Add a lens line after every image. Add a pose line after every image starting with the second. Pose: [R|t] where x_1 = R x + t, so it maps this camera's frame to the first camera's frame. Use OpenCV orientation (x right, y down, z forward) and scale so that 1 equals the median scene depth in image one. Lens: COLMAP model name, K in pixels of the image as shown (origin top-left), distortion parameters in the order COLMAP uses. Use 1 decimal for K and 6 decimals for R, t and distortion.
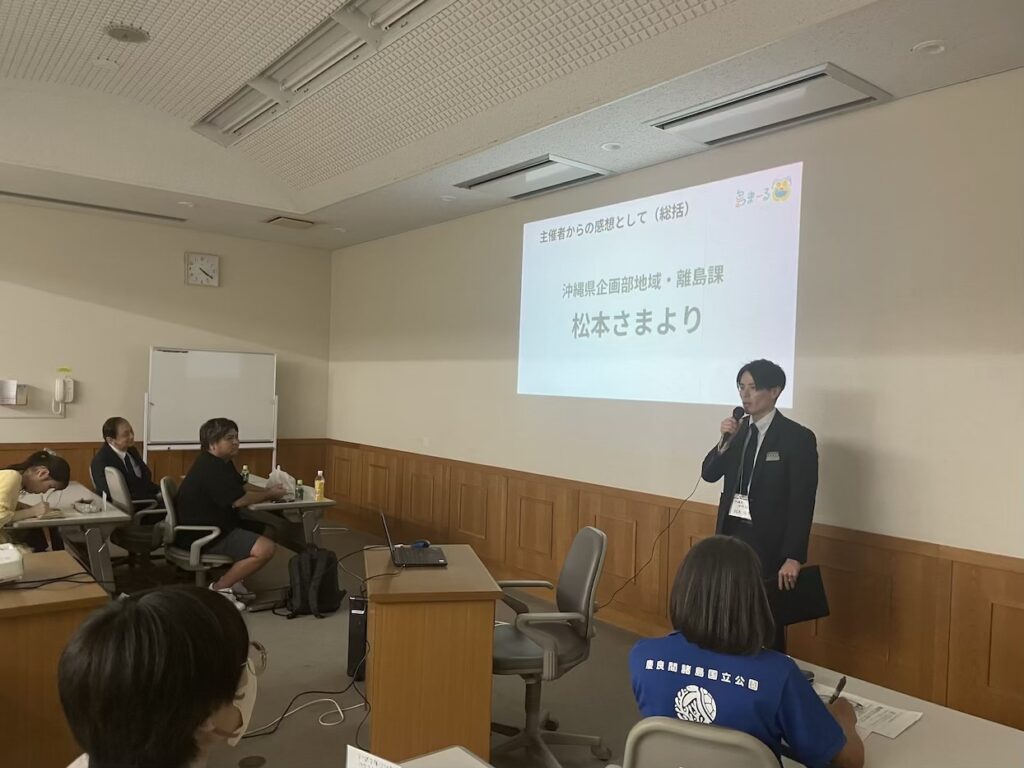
lens RADIAL K [[783.7, 0, 512.0], [0, 783.7, 384.0], [0, 0, 1]] dist [0.004118, -0.000927]
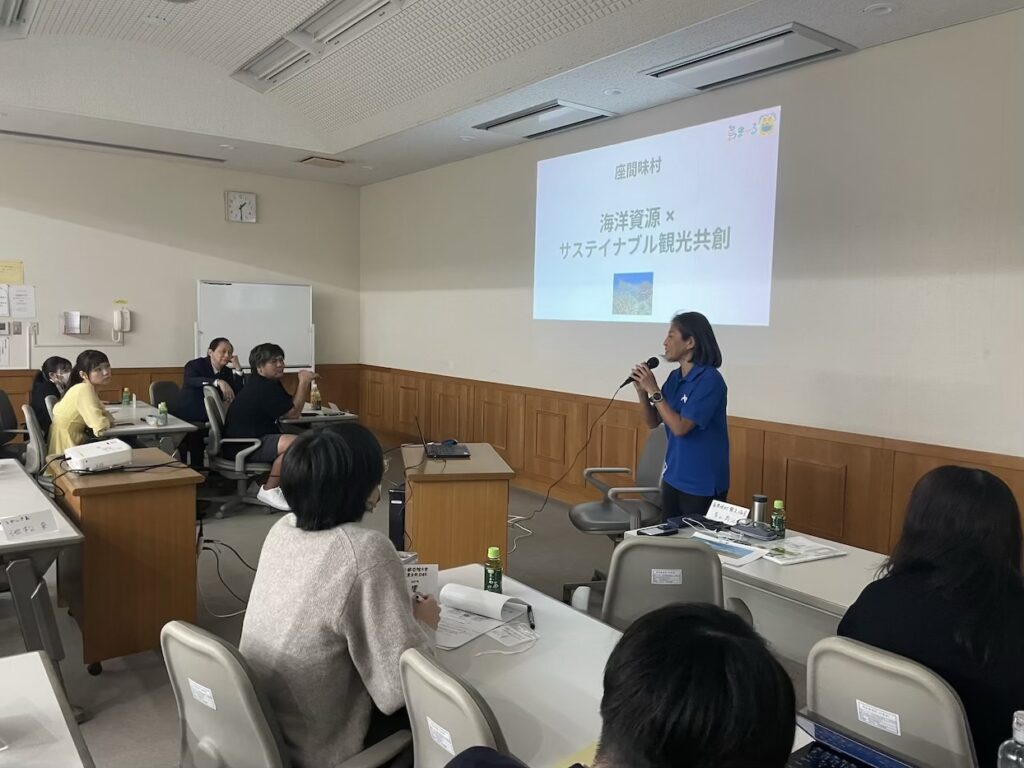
lens RADIAL K [[773.4, 0, 521.4], [0, 773.4, 381.8], [0, 0, 1]] dist [0.009231, -0.002679]
pose [[0.999773, -0.008955, -0.019332, 0.011260], [0.010585, 0.996245, 0.085930, 0.007972], [0.018490, -0.086115, 0.996114, -0.100304]]
